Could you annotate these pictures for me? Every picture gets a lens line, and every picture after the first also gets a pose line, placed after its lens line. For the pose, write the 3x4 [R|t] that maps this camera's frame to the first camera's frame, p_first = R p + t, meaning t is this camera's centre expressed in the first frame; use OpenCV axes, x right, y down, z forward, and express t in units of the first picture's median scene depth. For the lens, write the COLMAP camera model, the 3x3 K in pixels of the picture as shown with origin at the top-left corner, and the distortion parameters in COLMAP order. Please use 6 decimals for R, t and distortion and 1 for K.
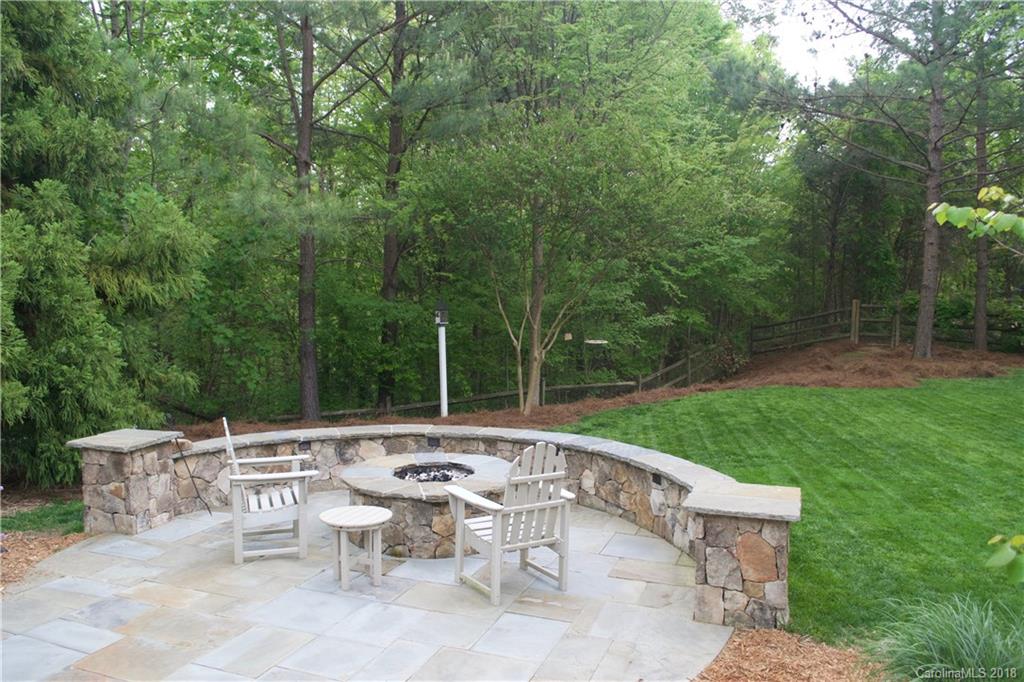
lens RADIAL K [[820.0, 0, 510.9], [0, 820.0, 335.6], [0, 0, 1]] dist [-0.075465, 0.009632]
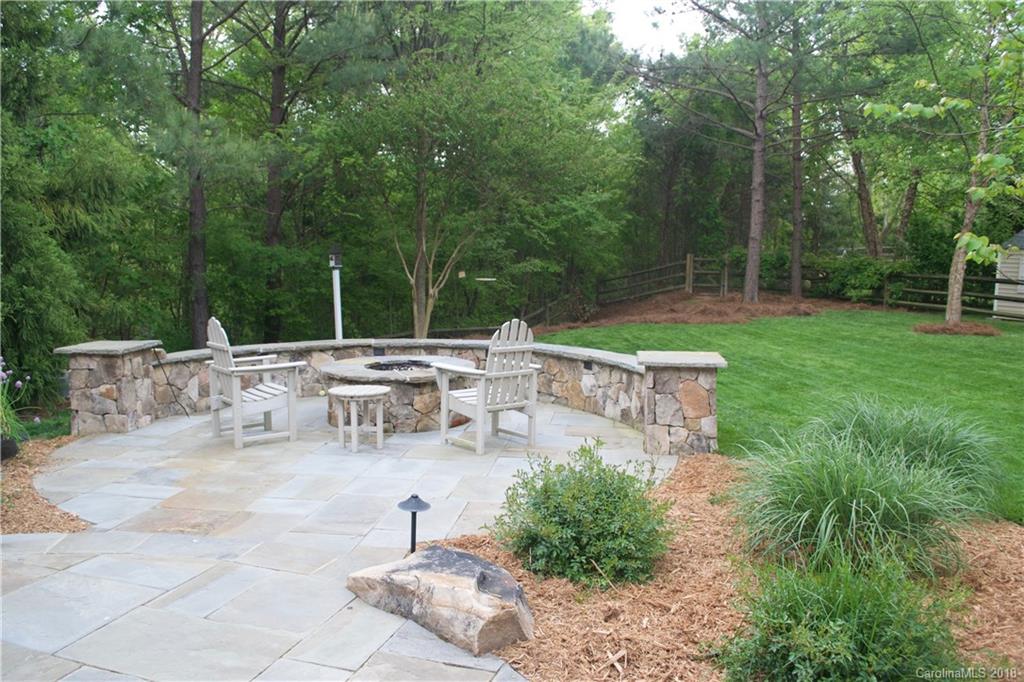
lens RADIAL K [[820.0, 0, 507.8], [0, 820.0, 334.1], [0, 0, 1]] dist [-0.075465, 0.009632]
pose [[0.977576, -0.023816, 0.209233, -0.141672], [0.017564, 0.999343, 0.031689, 0.066715], [-0.209850, -0.027304, 0.977352, -0.116506]]
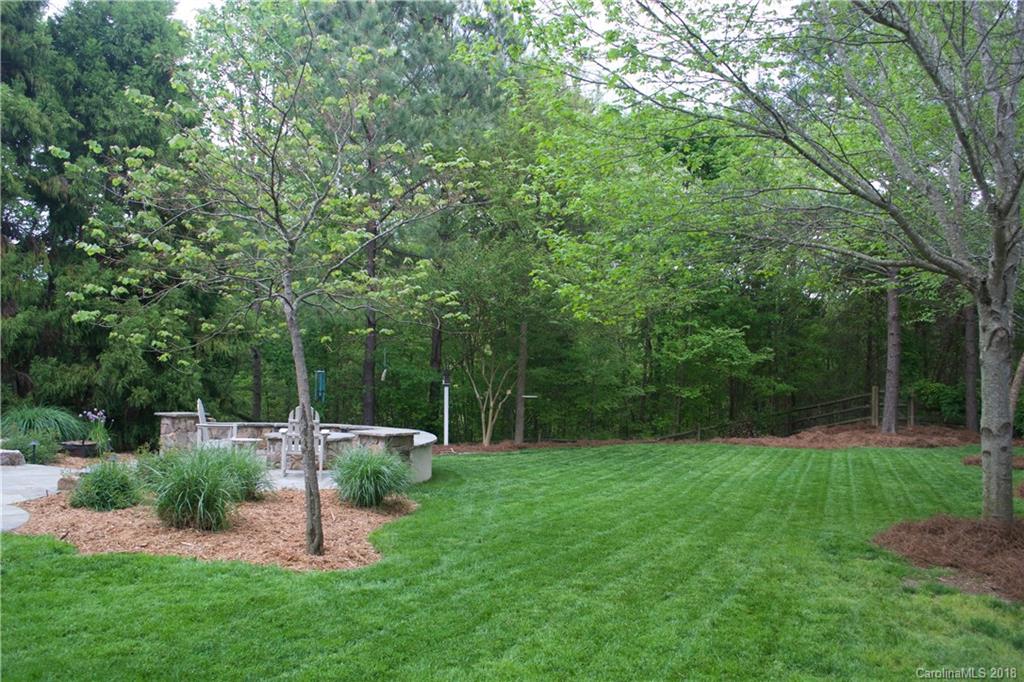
lens RADIAL K [[820.0, 0, 511.8], [0, 820.0, 342.3], [0, 0, 1]] dist [-0.075465, 0.009632]
pose [[0.958462, 0.007390, -0.285124, 0.693015], [-0.041212, 0.992762, -0.112804, 0.110355], [0.282227, 0.119869, 0.951830, -0.564933]]
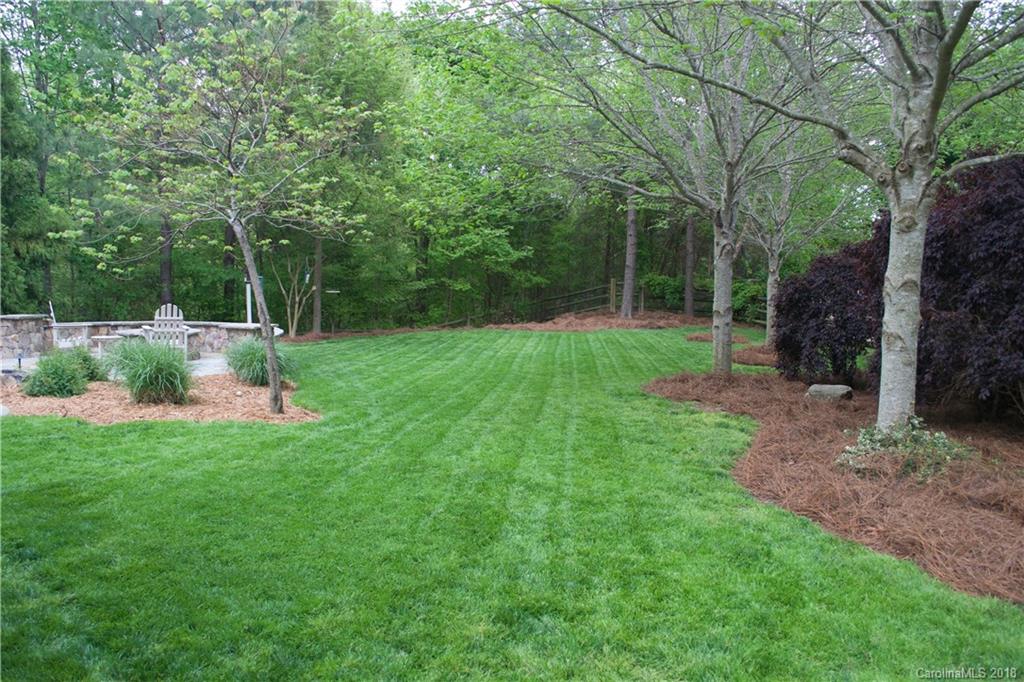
lens RADIAL K [[820.0, 0, 505.2], [0, 820.0, 341.9], [0, 0, 1]] dist [-0.075465, 0.009632]
pose [[0.999626, 0.009948, 0.025479, 0.573500], [-0.010210, 0.999896, 0.010143, 0.123792], [-0.025375, -0.010399, 0.999624, -0.873499]]
